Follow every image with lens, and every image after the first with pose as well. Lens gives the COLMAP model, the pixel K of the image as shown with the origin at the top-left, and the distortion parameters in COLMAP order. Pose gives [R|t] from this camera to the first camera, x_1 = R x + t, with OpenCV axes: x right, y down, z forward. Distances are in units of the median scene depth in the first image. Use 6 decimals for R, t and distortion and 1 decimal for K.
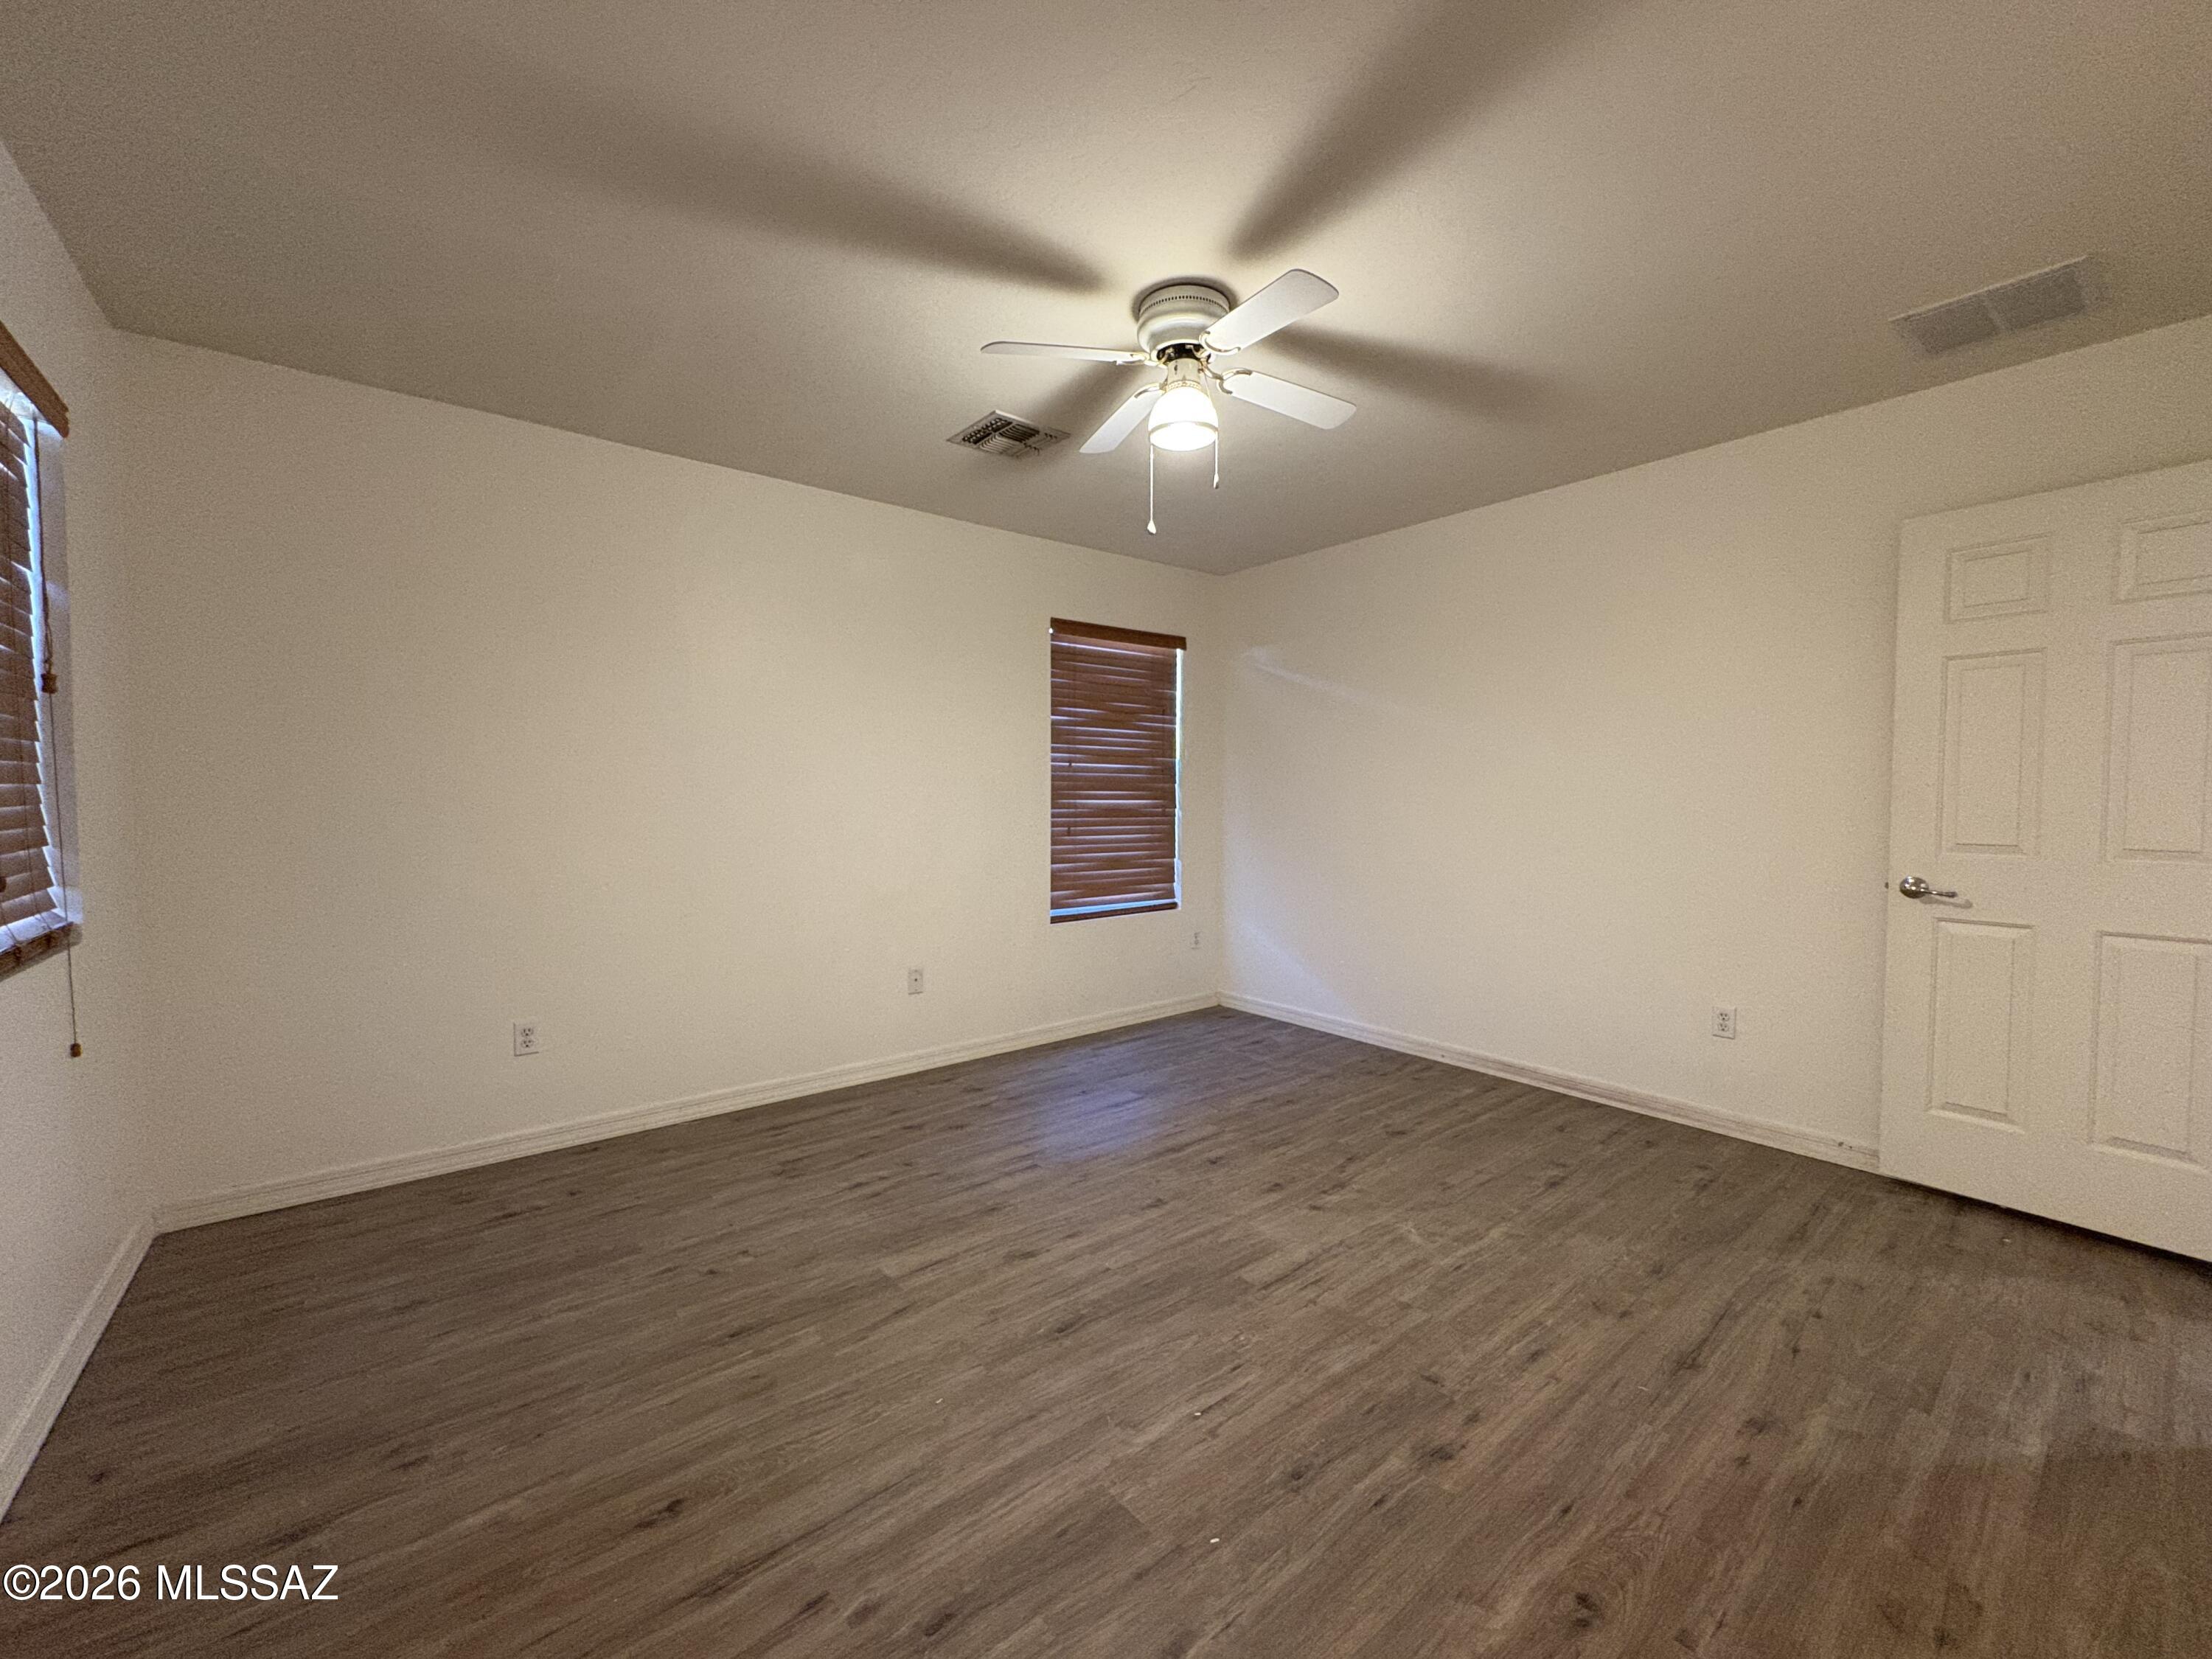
lens RADIAL K [[881.8, 0, 1108.8], [0, 881.8, 831.5], [0, 0, 1]] dist [0.000922, 0.000919]
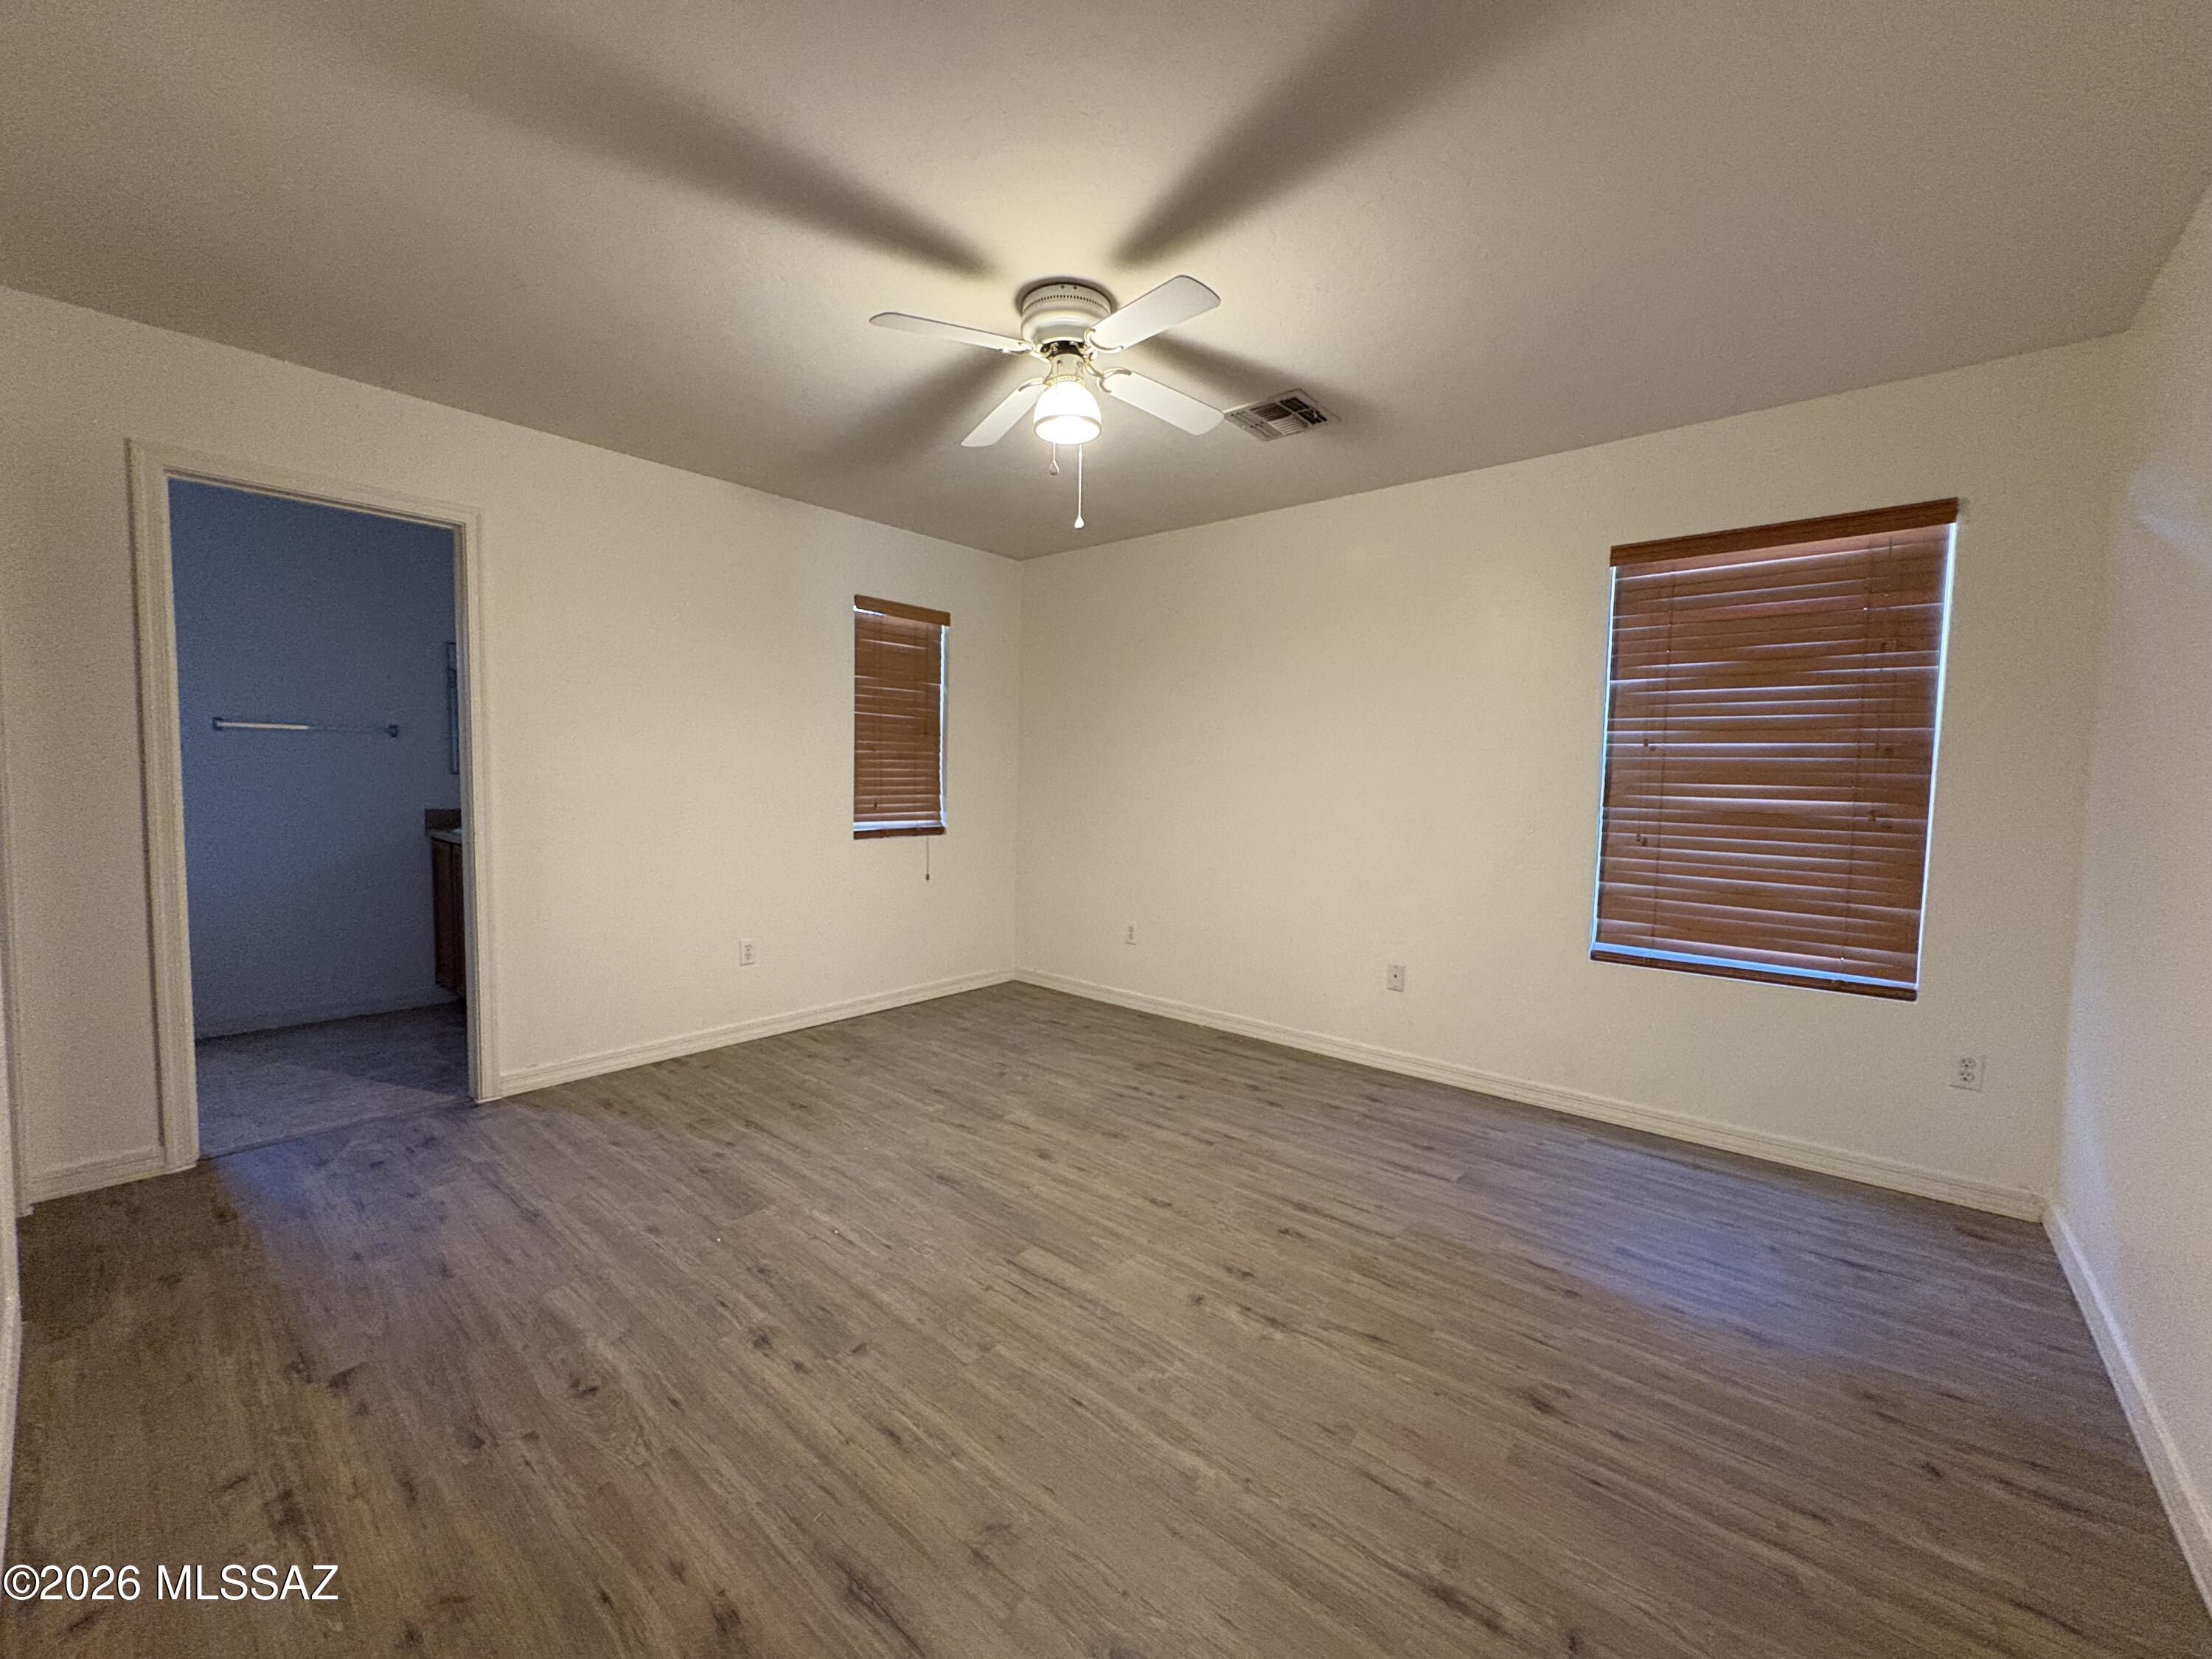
lens RADIAL K [[881.8, 0, 1109.0], [0, 881.8, 828.8], [0, 0, 1]] dist [0.000922, 0.000919]
pose [[0.179355, 0.061339, -0.981870, 0.865124], [-0.060602, 0.996848, 0.051204, -0.028833], [0.981916, 0.050320, 0.182507, 0.669696]]
